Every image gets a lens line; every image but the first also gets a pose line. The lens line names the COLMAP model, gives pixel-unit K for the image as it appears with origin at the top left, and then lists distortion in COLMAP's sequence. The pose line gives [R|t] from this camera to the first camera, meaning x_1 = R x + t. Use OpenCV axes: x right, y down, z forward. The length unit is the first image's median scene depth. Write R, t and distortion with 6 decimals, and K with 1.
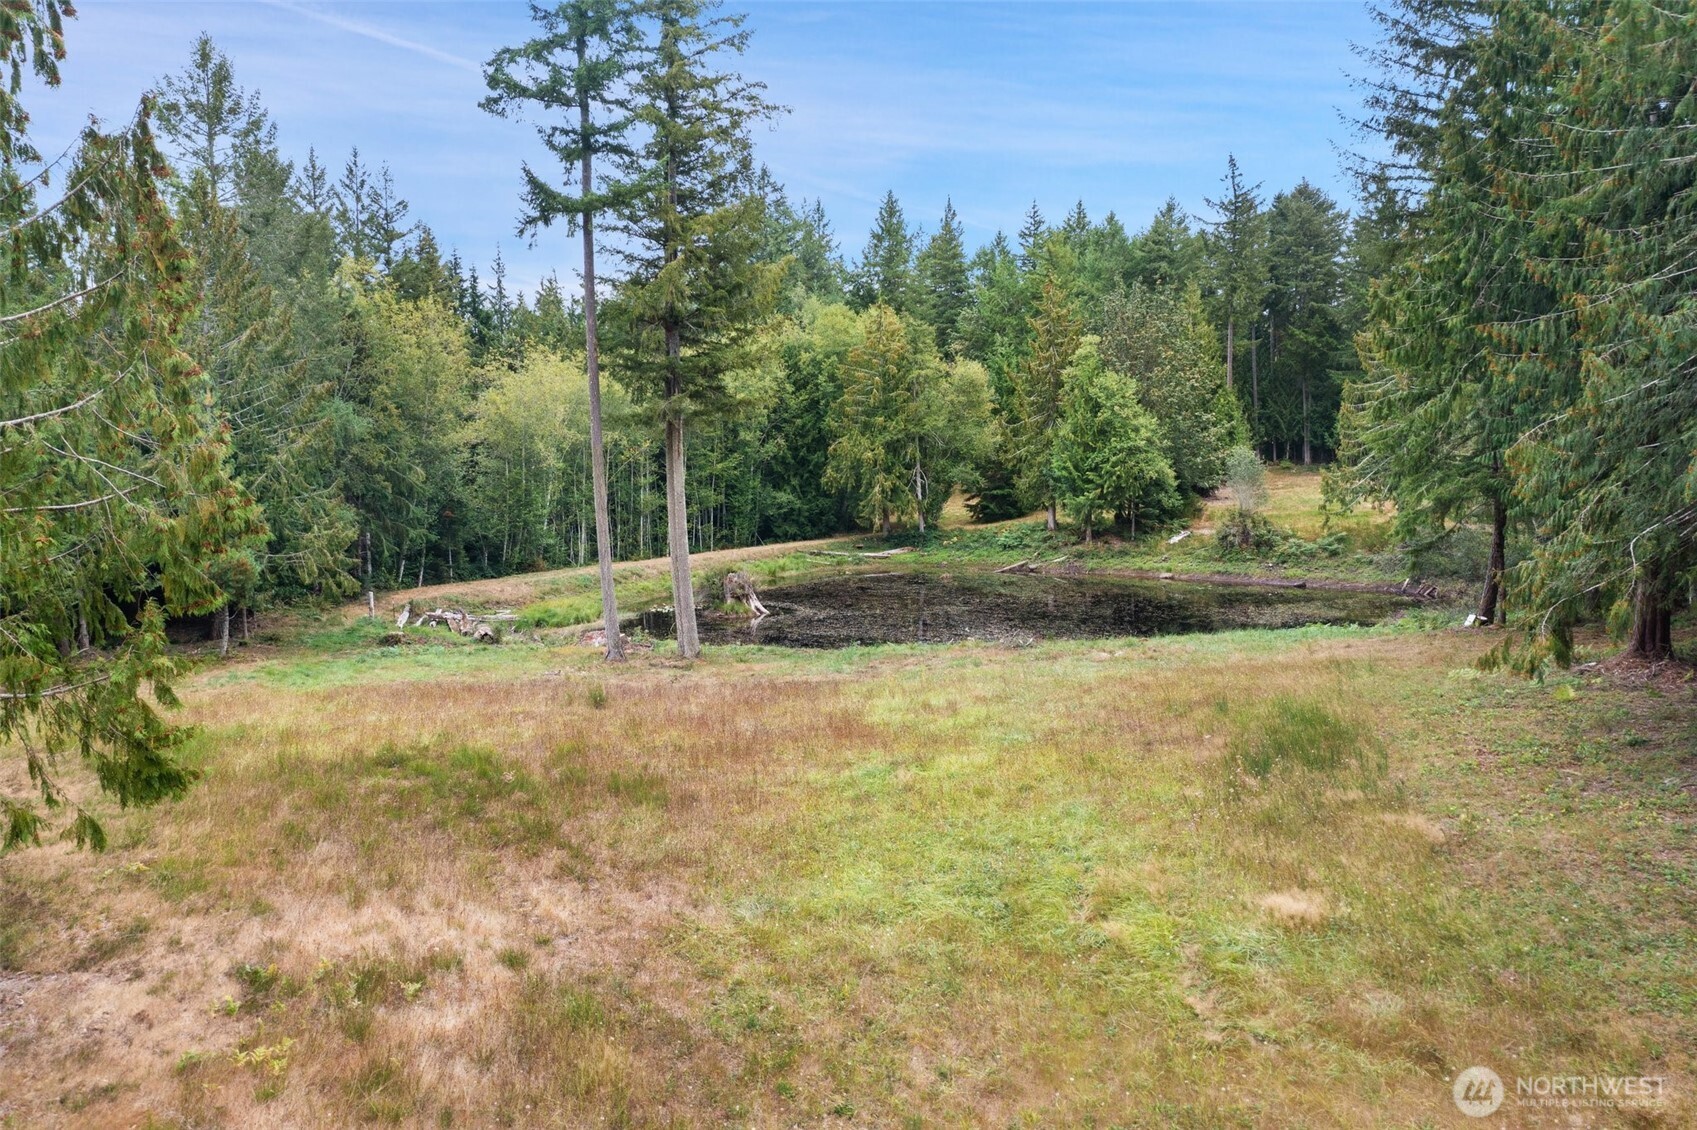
lens RADIAL K [[1357.9, 0, 855.0], [0, 1357.9, 573.9], [0, 0, 1]] dist [-0.004640, -0.034231]
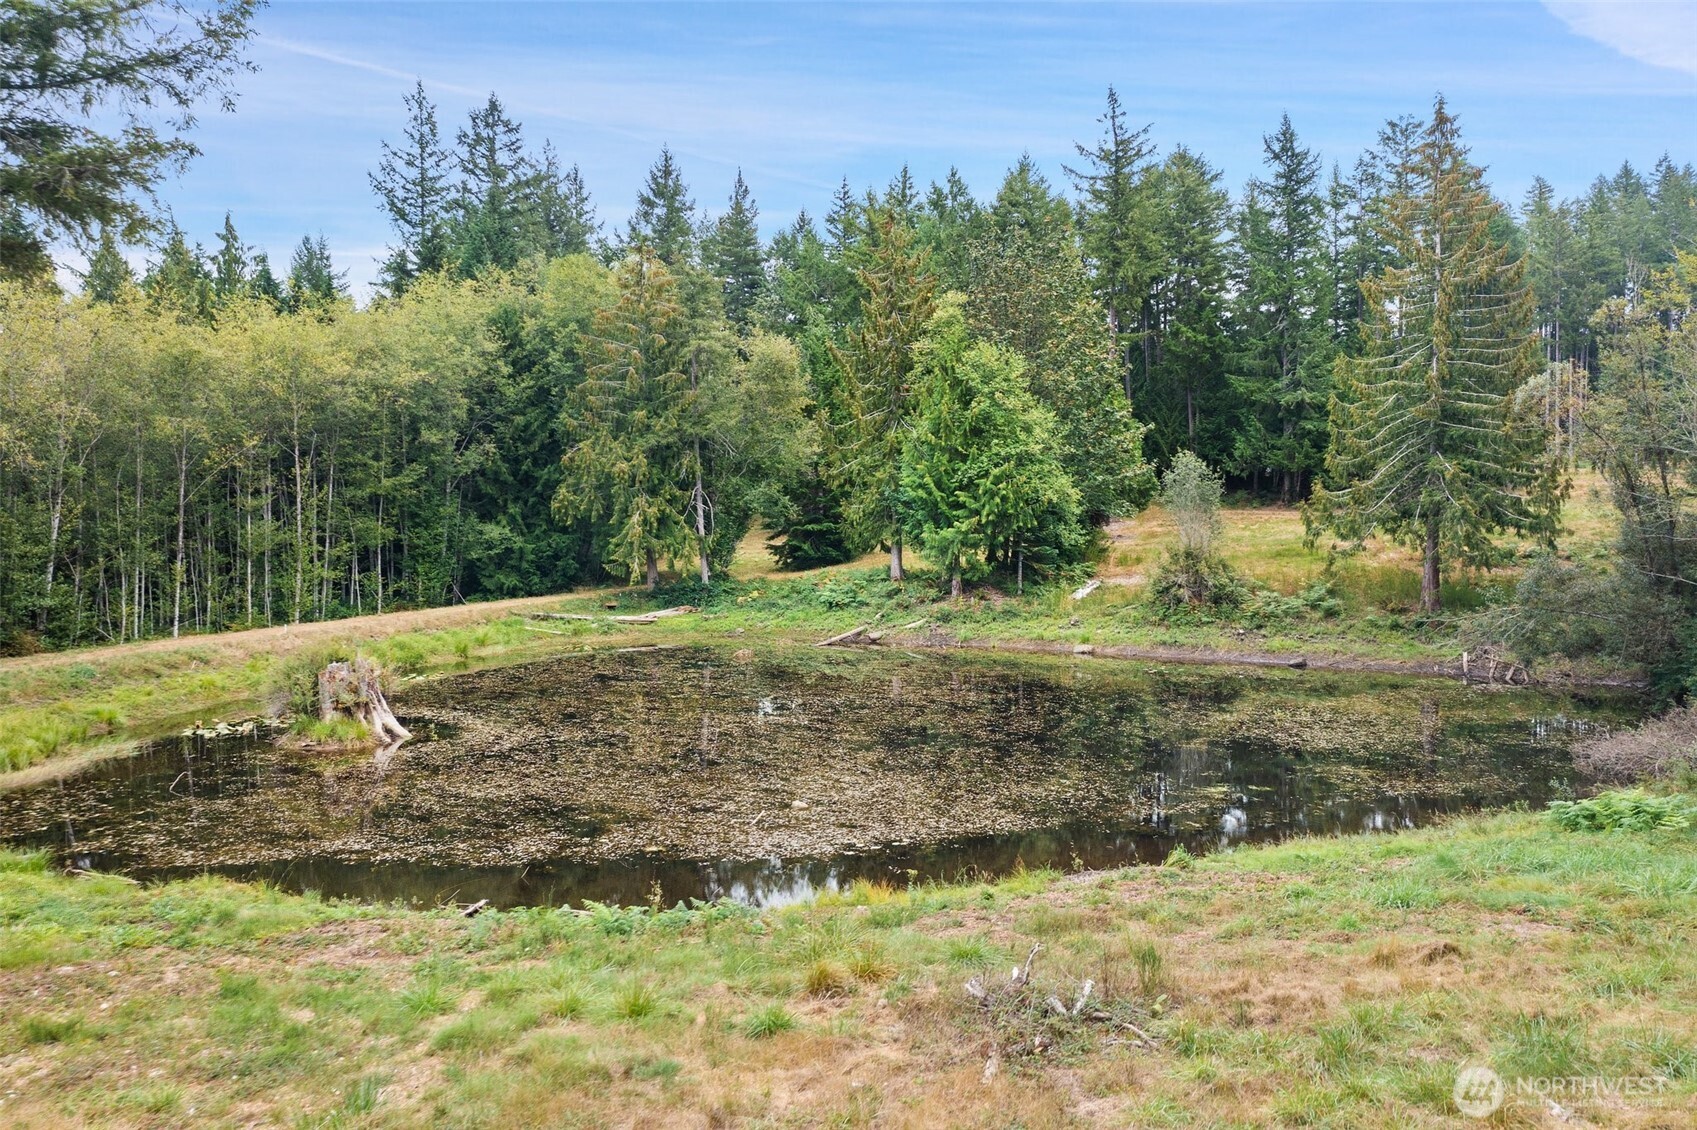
lens RADIAL K [[1357.9, 0, 855.0], [0, 1357.9, 573.9], [0, 0, 1]] dist [-0.004640, -0.034231]
pose [[0.988047, -0.003021, 0.154126, 0.019484], [0.009056, 0.999219, -0.038469, -0.009388], [-0.153890, 0.039405, 0.987302, 0.332606]]
